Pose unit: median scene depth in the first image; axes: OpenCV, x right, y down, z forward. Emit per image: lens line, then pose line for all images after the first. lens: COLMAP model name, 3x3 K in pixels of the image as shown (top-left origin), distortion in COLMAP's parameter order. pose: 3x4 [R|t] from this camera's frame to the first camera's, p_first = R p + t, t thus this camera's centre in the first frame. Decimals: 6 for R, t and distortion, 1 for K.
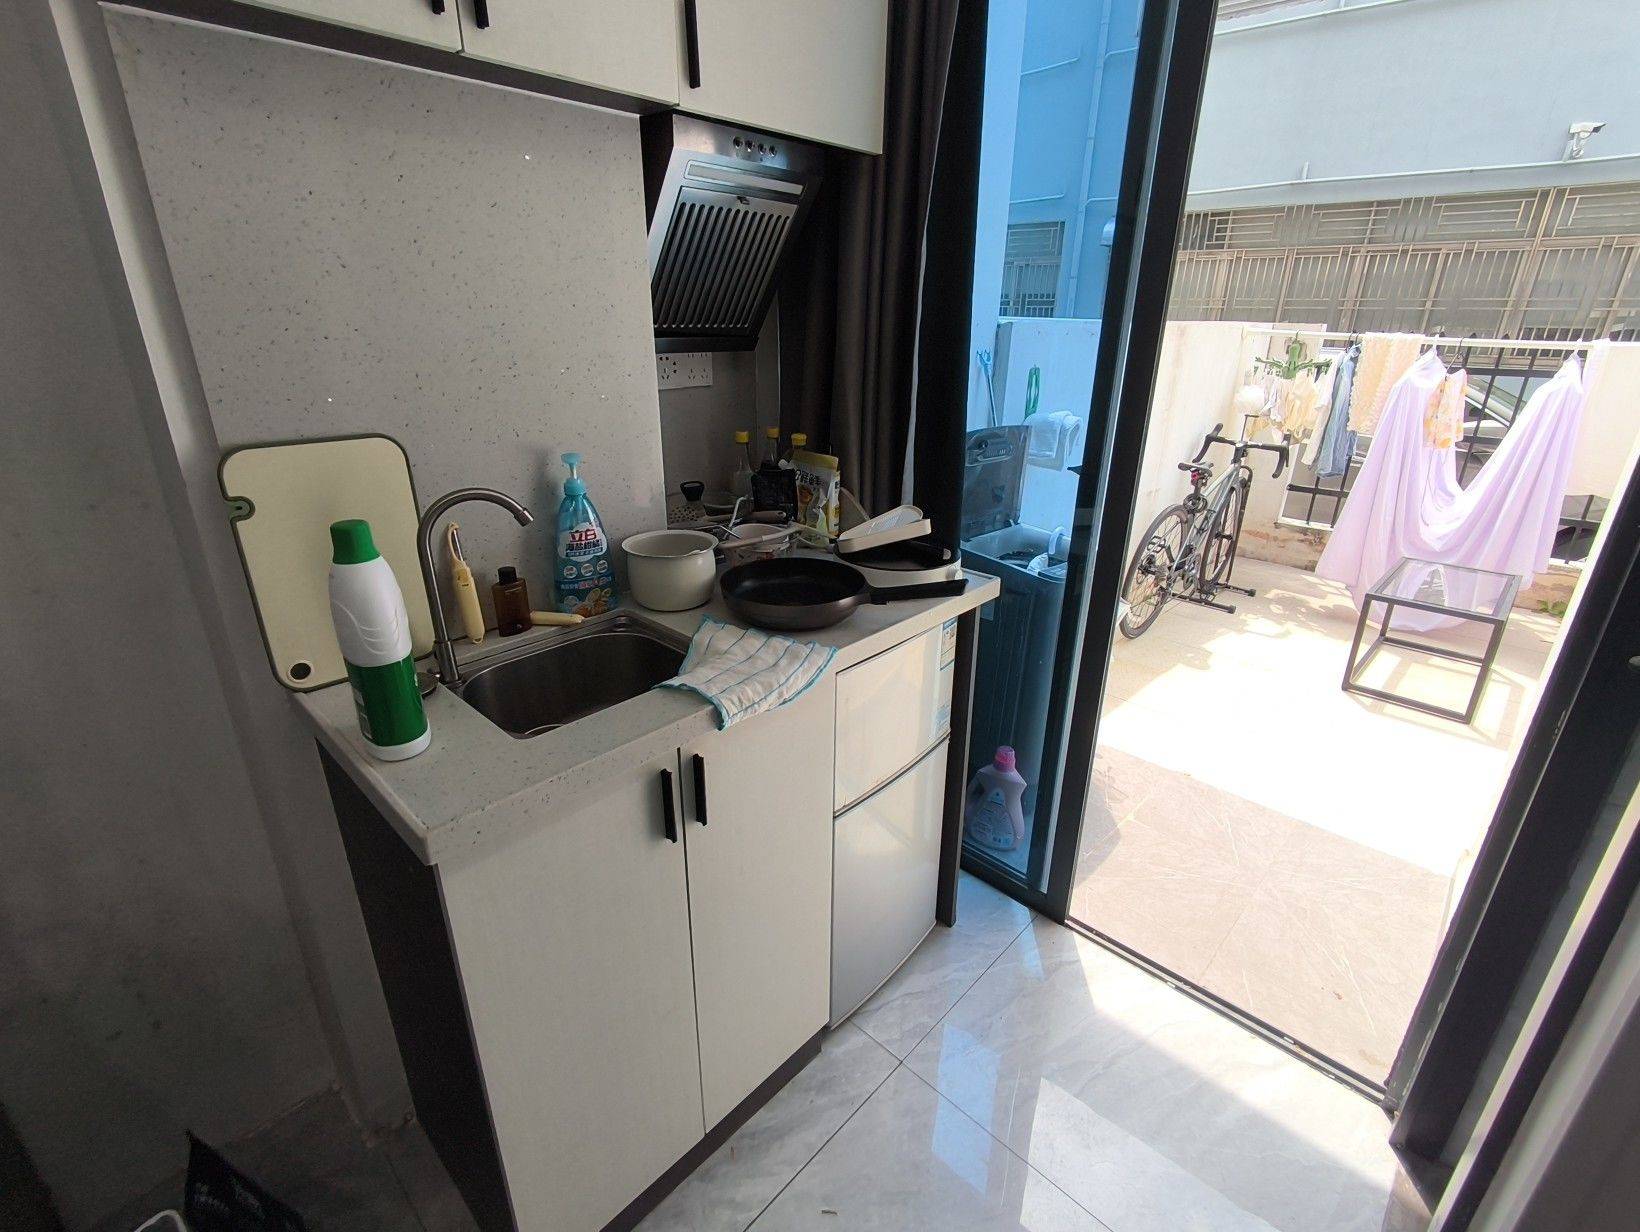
lens RADIAL K [[767.3, 0, 826.3], [0, 767.3, 610.3], [0, 0, 1]] dist [0.002656, 0.002335]
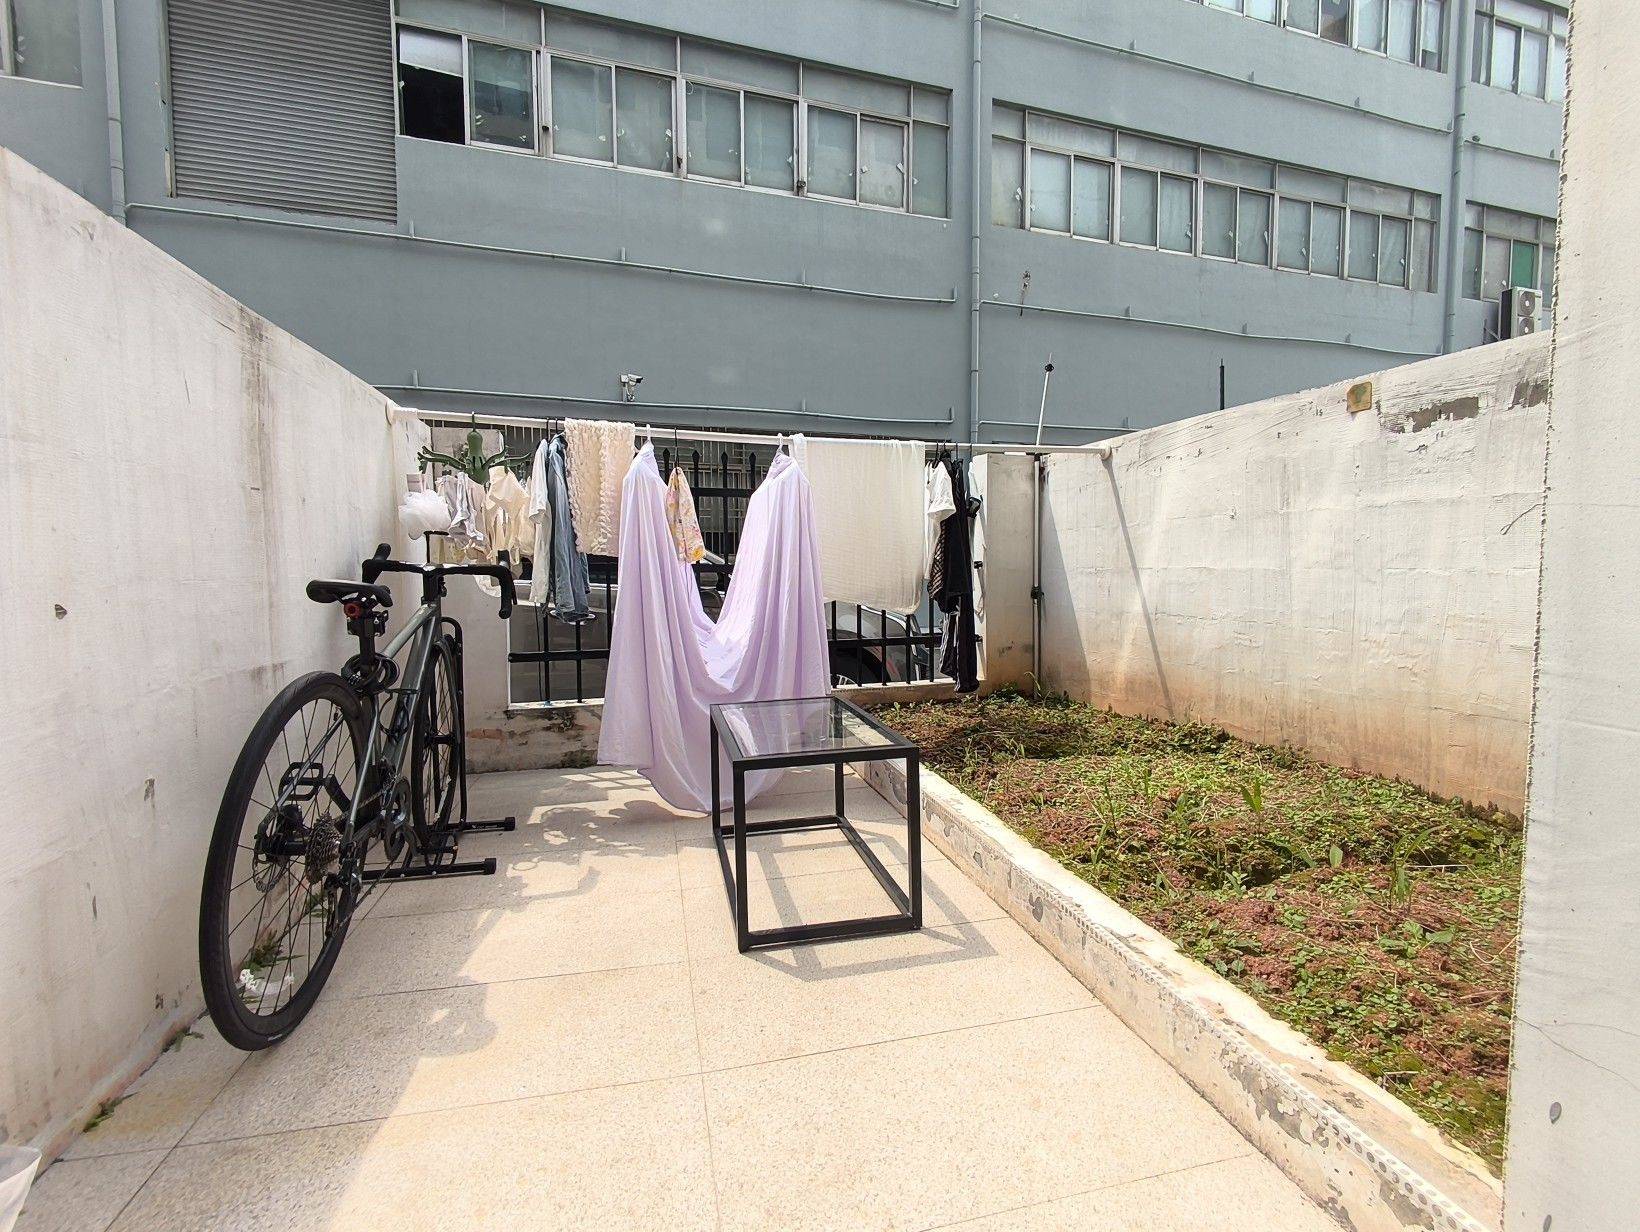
lens RADIAL K [[767.3, 0, 826.3], [0, 767.3, 610.3], [0, 0, 1]] dist [0.002656, 0.002335]
pose [[0.550837, -0.066399, 0.831967, 0.225800], [0.313862, 0.940139, -0.132773, -0.023917], [-0.773349, 0.334259, 0.538704, 0.475068]]
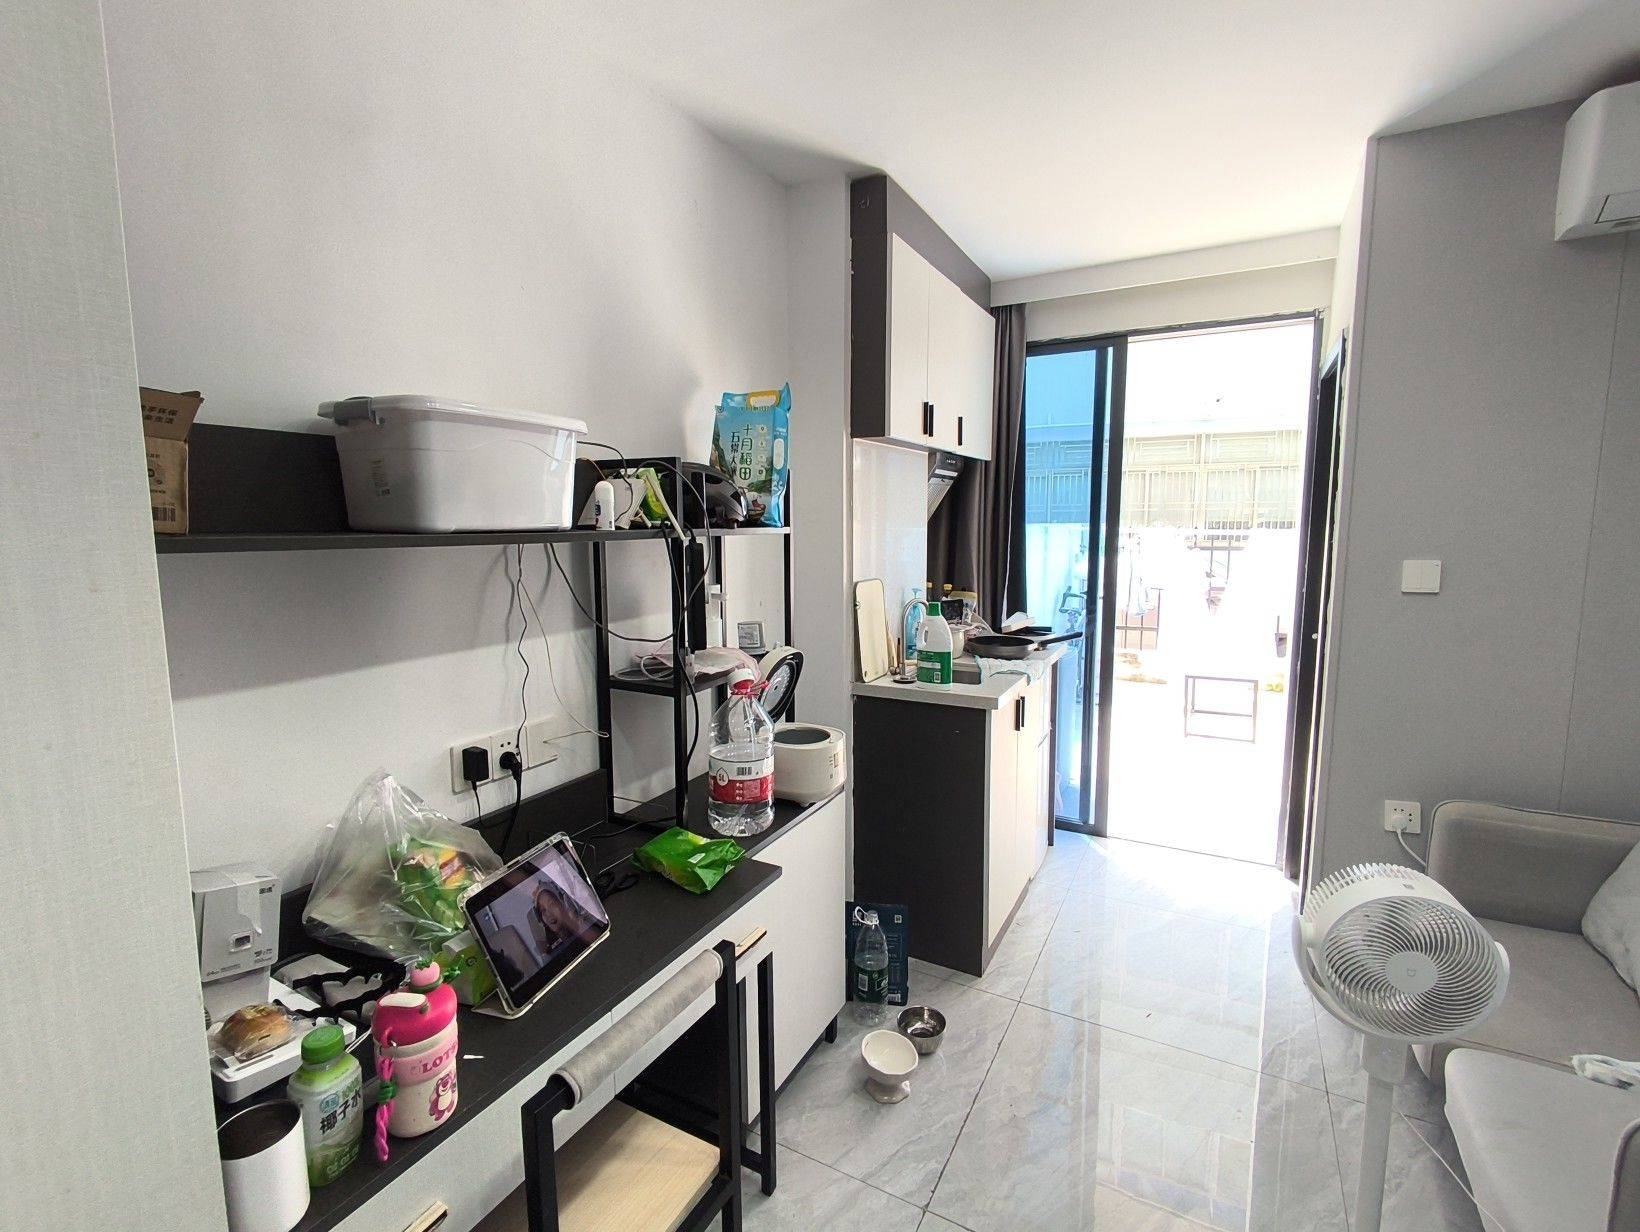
lens RADIAL K [[754.9, 0, 820.0], [0, 754.9, 616.0], [0, 0, 1]] dist [0.019443, 0.000034]
pose [[0.968548, -0.051600, 0.243418, -0.349782], [0.107963, 0.968528, -0.224270, 0.103947], [-0.224185, 0.243496, 0.943637, -0.311051]]
